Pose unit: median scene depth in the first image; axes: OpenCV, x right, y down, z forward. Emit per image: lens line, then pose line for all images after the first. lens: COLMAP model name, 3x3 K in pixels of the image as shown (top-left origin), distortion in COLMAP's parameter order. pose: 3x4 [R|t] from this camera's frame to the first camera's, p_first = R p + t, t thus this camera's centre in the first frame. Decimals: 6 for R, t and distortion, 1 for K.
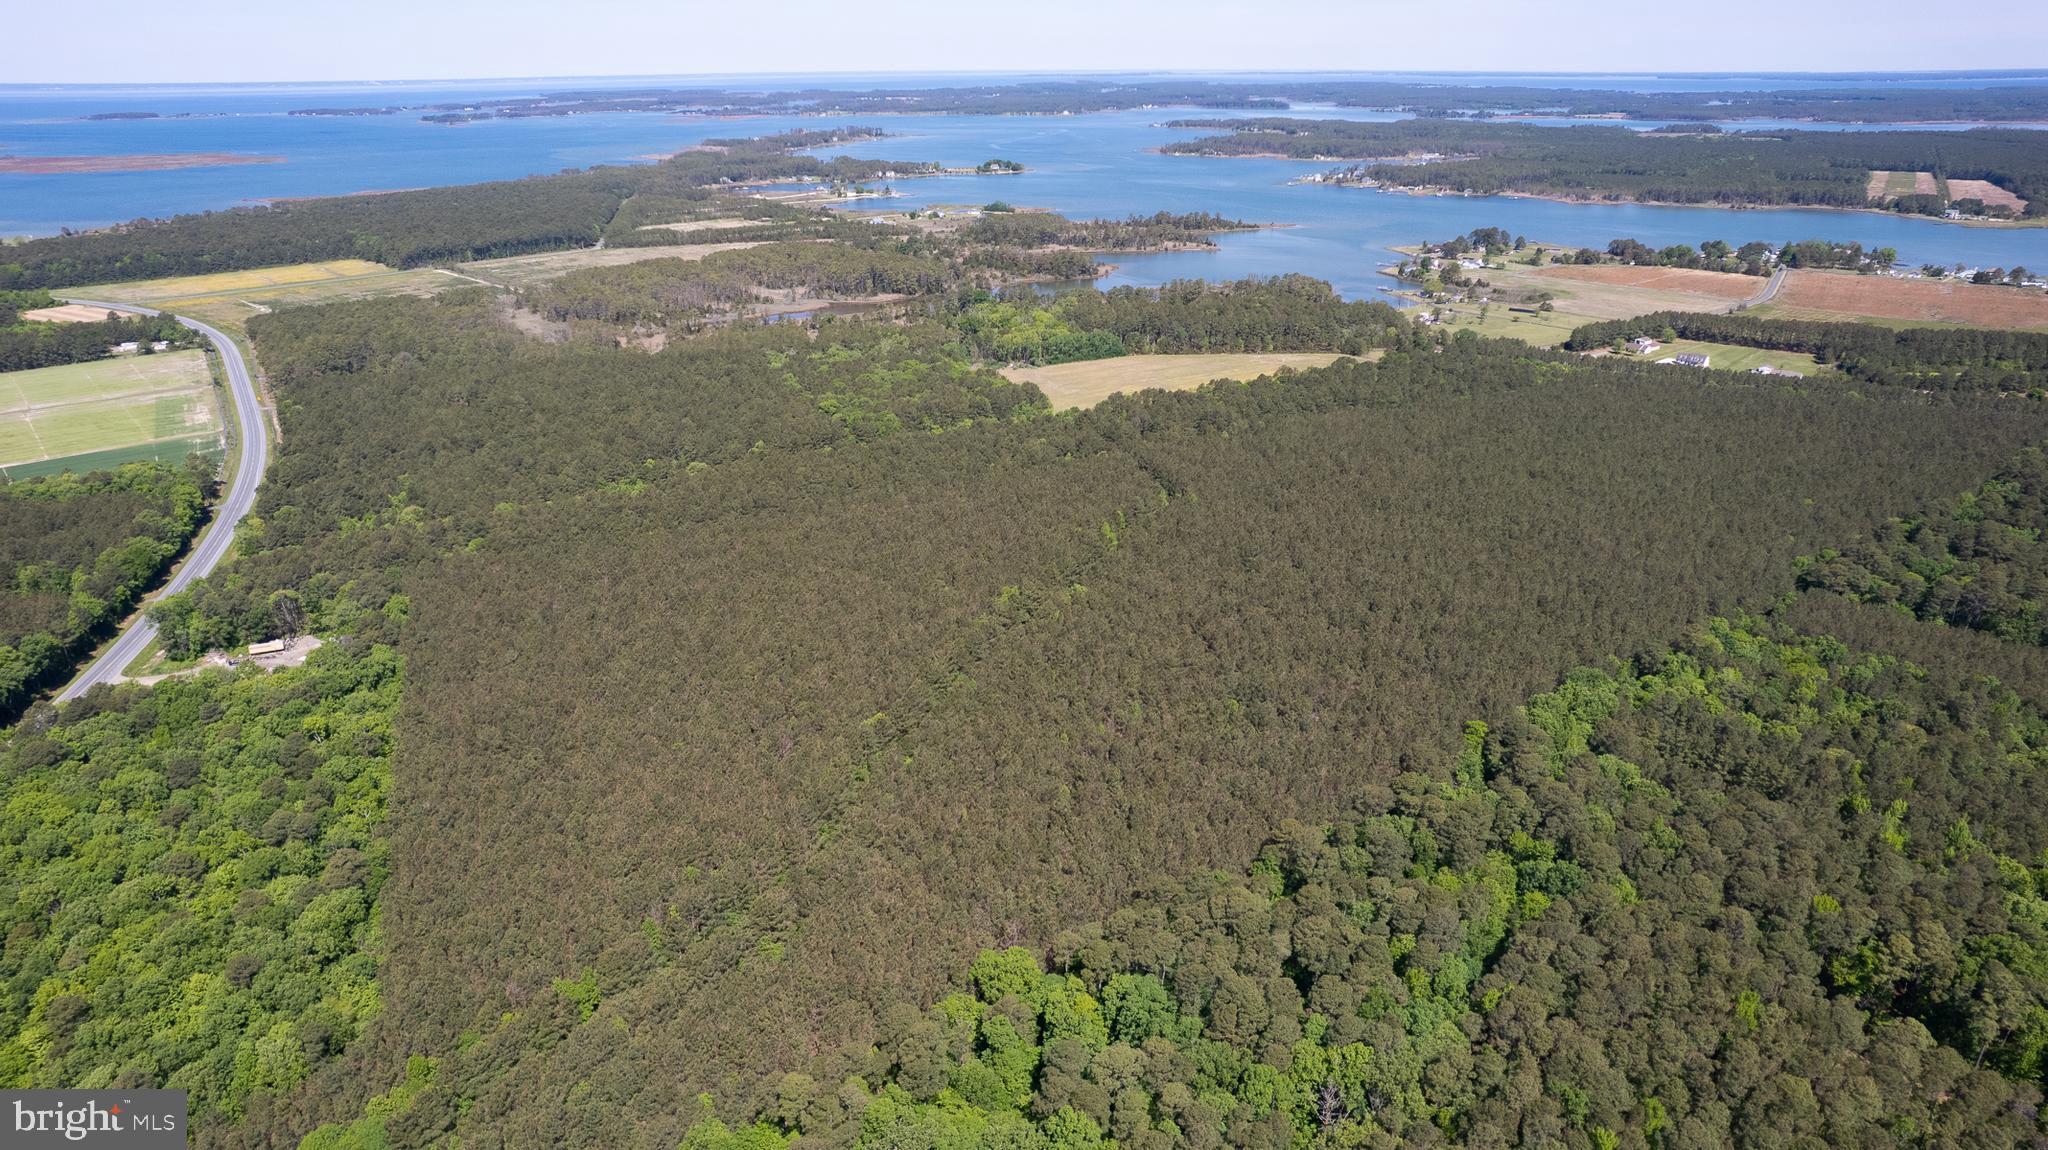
lens RADIAL K [[1312.5, 0, 1014.2], [0, 1312.5, 576.0], [0, 0, 1]] dist [-0.079488, 0.075132]
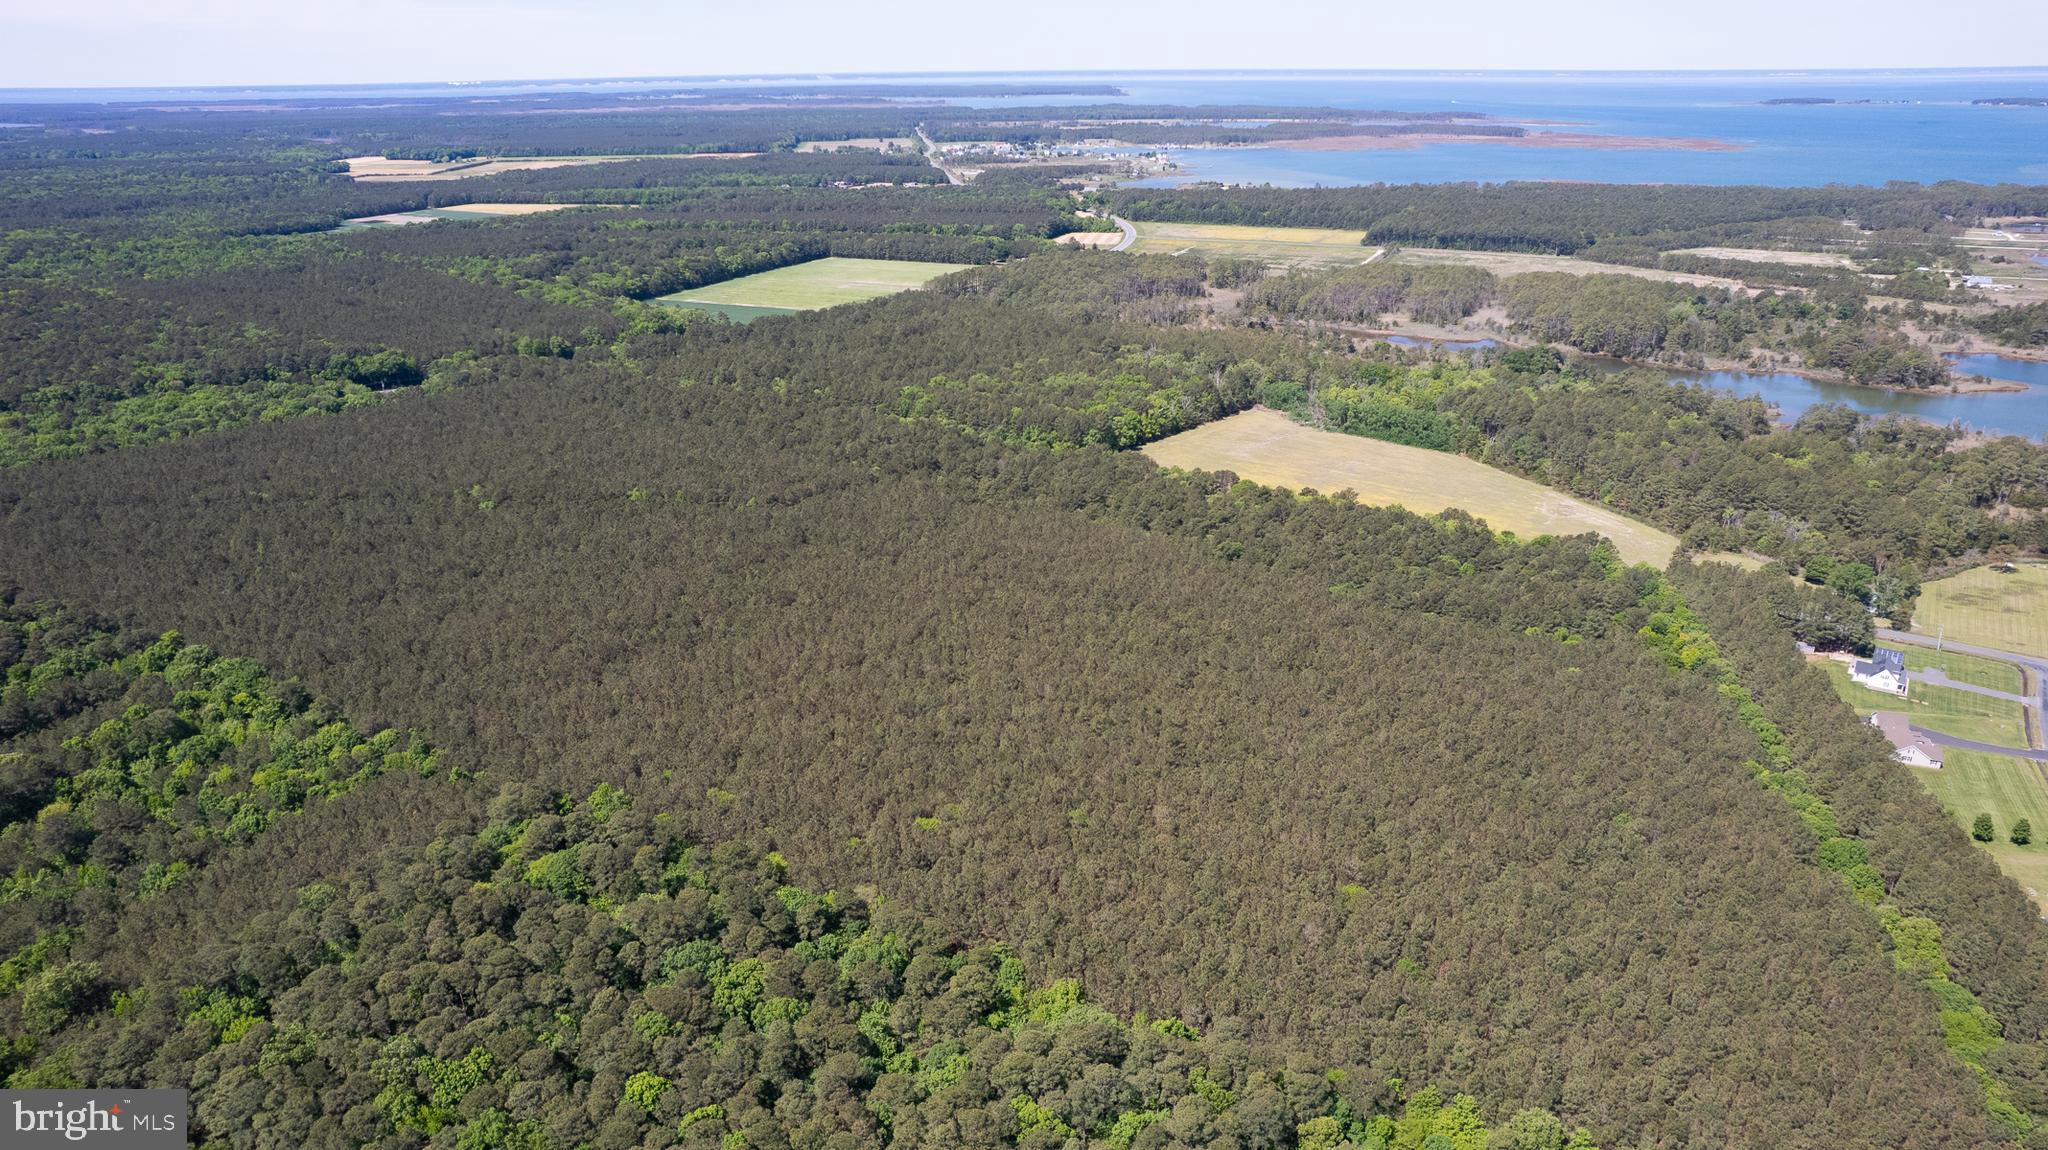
lens RADIAL K [[1350.0, 0, 1010.0], [0, 1350.0, 571.1], [0, 0, 1]] dist [-0.083476, 0.079048]
pose [[0.371361, 0.333491, -0.866530, 0.439996], [-0.334530, 0.918647, 0.210183, -0.115623], [0.866130, 0.211827, 0.452712, 0.279703]]
